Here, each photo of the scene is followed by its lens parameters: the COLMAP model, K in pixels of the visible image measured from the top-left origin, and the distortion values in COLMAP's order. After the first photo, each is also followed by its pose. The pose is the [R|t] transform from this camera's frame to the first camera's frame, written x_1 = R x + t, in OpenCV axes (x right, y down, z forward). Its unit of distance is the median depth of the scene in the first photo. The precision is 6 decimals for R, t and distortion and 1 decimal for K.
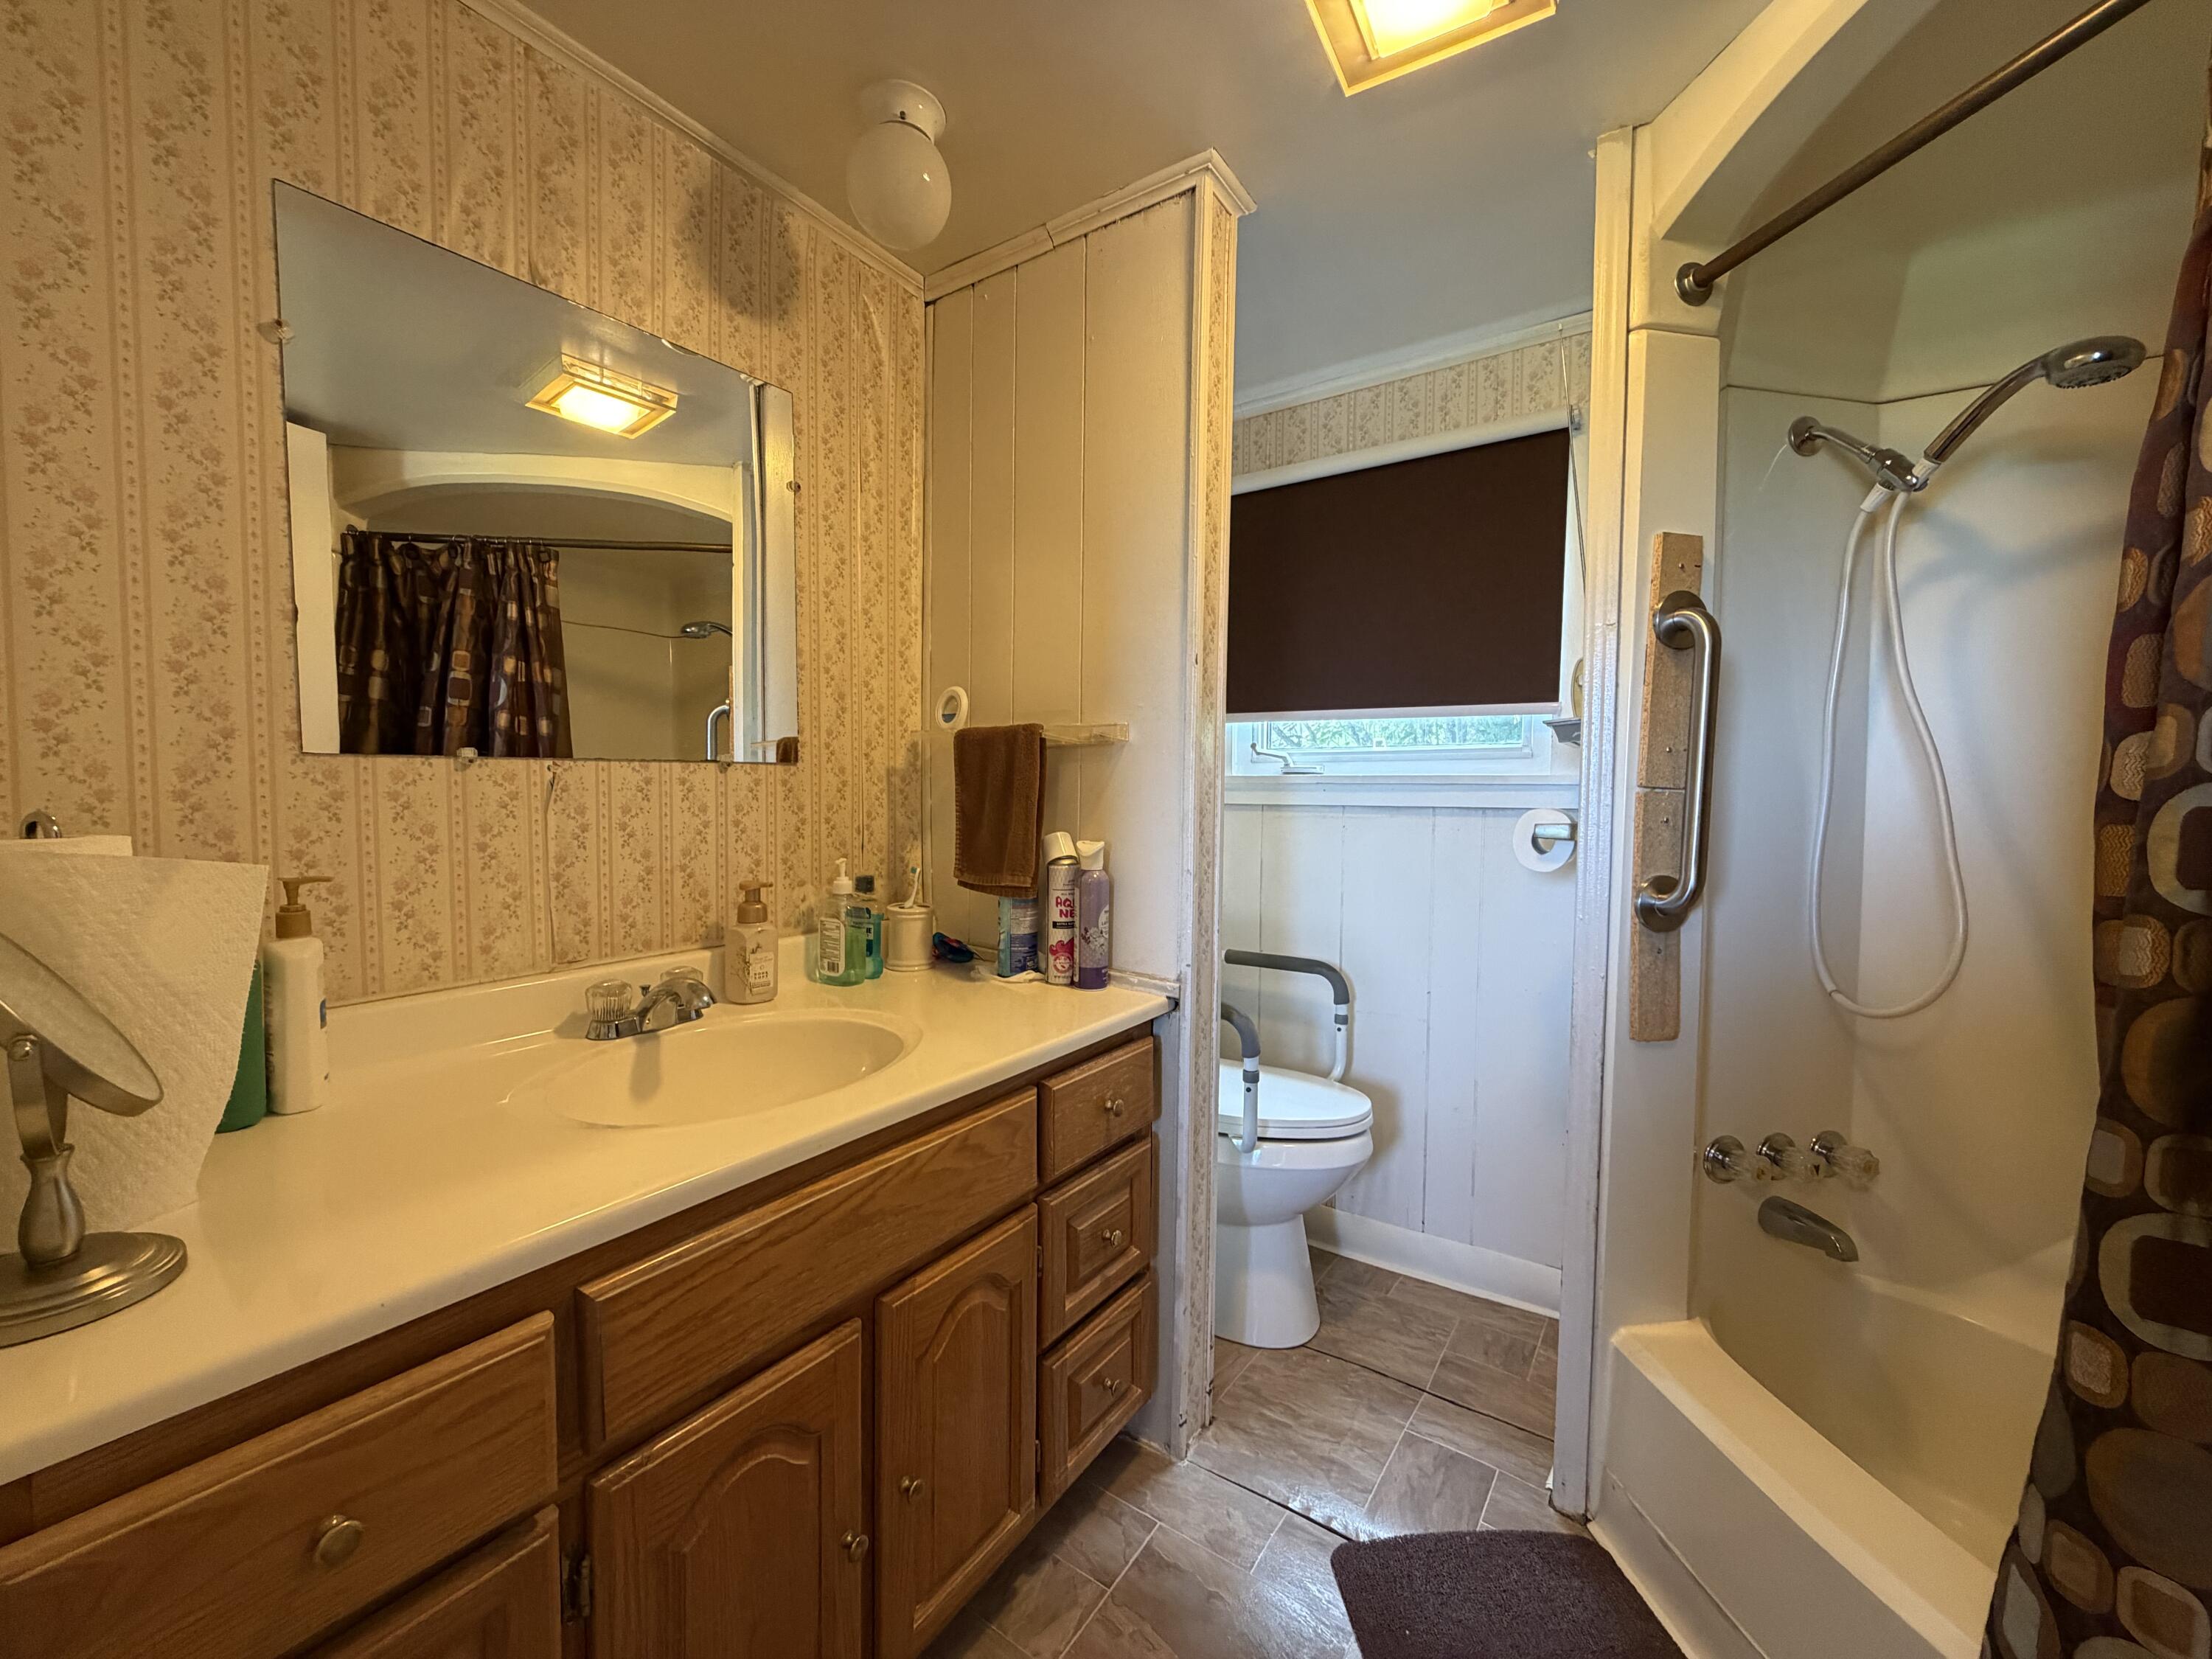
lens RADIAL K [[881.1, 0, 1106.1], [0, 881.1, 831.7], [0, 0, 1]] dist [0.000207, -0.000192]
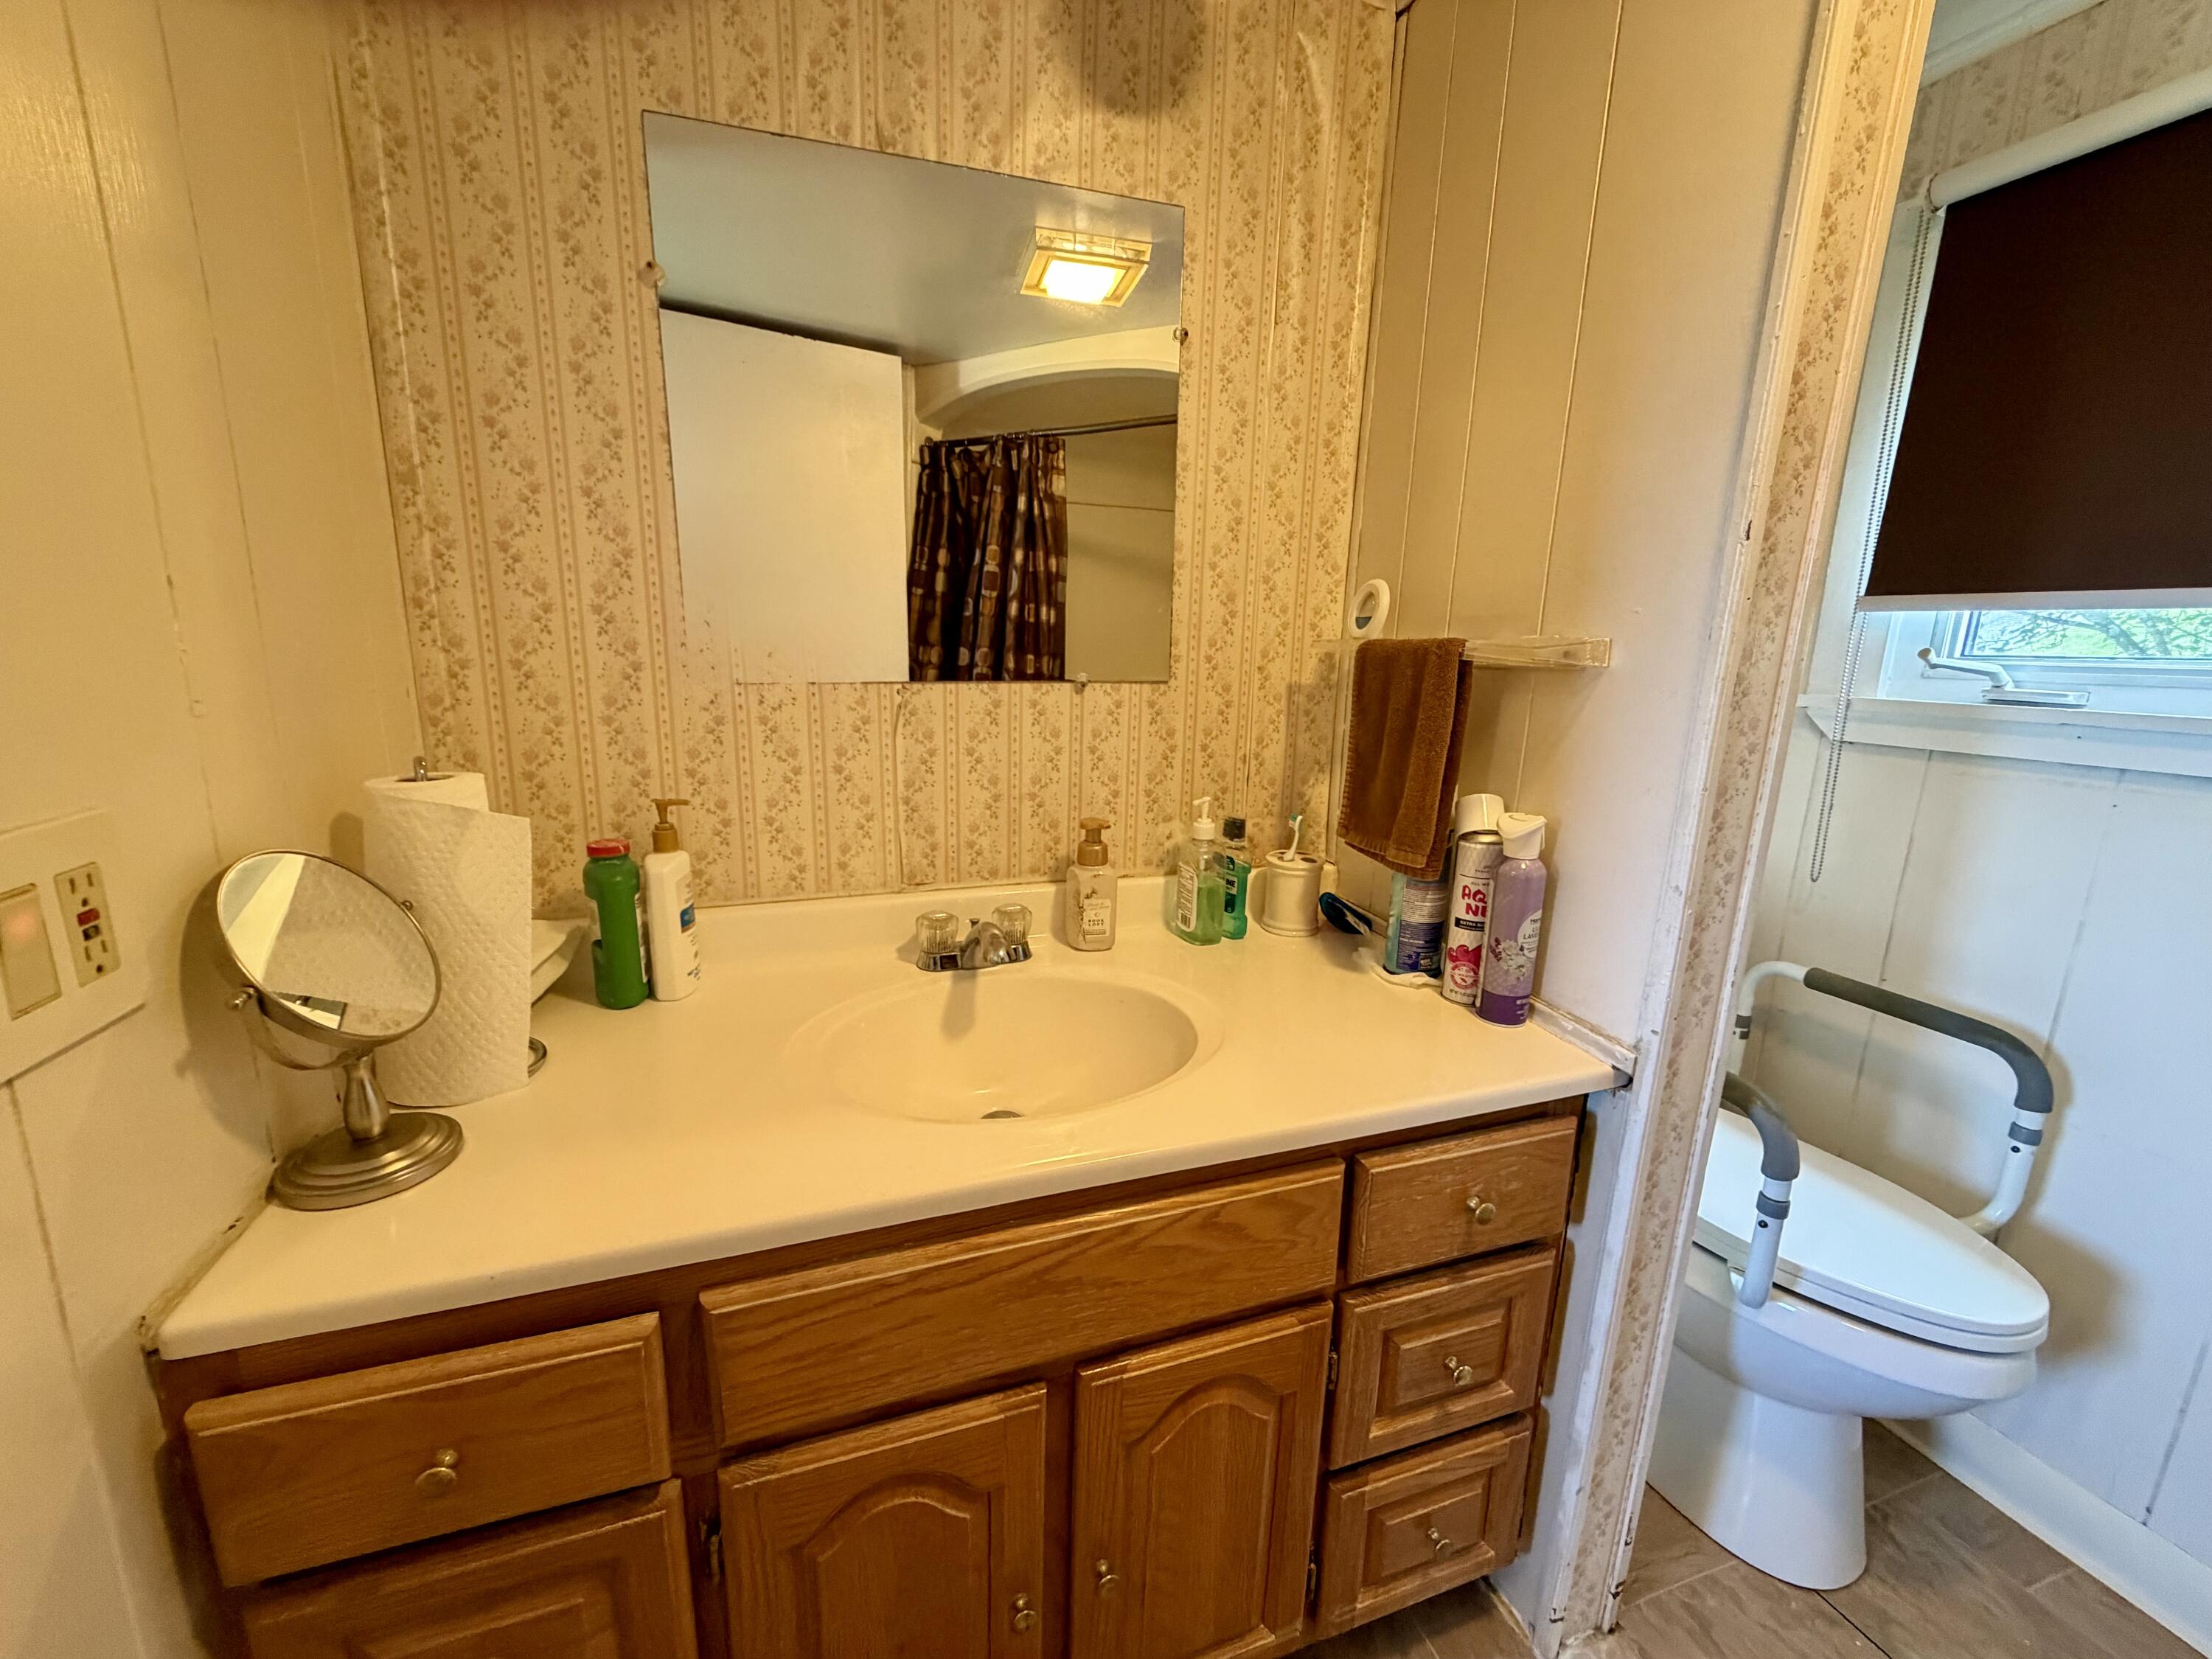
lens RADIAL K [[881.1, 0, 1102.9], [0, 881.1, 830.4], [0, 0, 1]] dist [0.000207, -0.000192]
pose [[0.804964, 0.137429, -0.577188, 0.116867], [-0.046875, 0.984495, 0.169036, -0.078486], [0.591469, -0.109012, 0.798925, 0.266366]]
